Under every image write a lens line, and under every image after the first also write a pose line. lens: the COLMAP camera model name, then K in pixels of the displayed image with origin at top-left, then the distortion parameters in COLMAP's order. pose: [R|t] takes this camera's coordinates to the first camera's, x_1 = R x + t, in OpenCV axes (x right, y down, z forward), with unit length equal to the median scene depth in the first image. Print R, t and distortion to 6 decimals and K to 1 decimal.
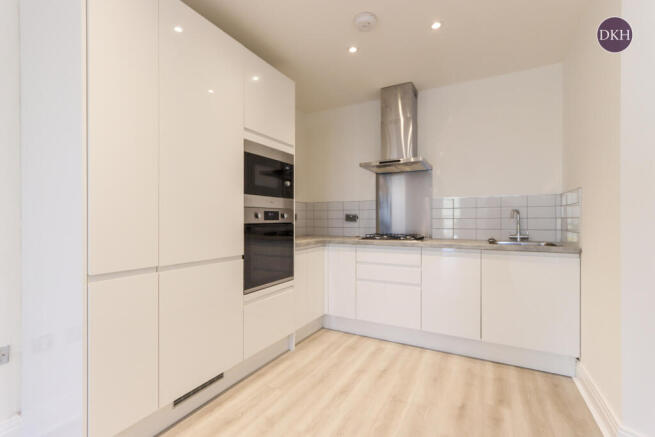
lens RADIAL K [[311.9, 0, 326.0], [0, 311.9, 217.8], [0, 0, 1]] dist [0.001100, 0.000075]
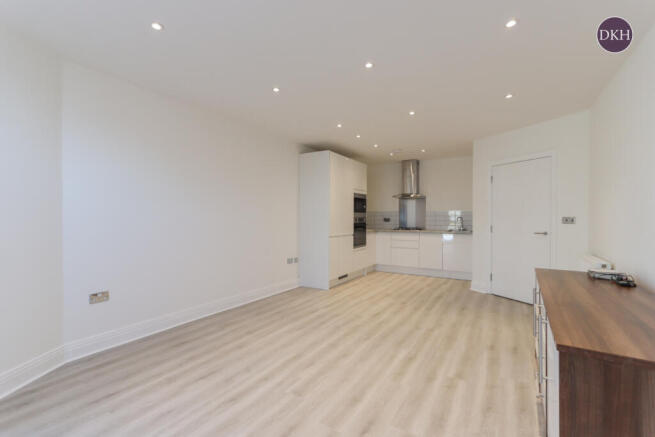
lens RADIAL K [[311.9, 0, 328.4], [0, 311.9, 220.1], [0, 0, 1]] dist [0.001100, 0.000075]
pose [[0.998762, 0.000624, -0.049737, -0.238924], [0.000436, 0.999773, 0.021298, -0.048870], [0.049739, -0.021294, 0.998535, -1.255453]]
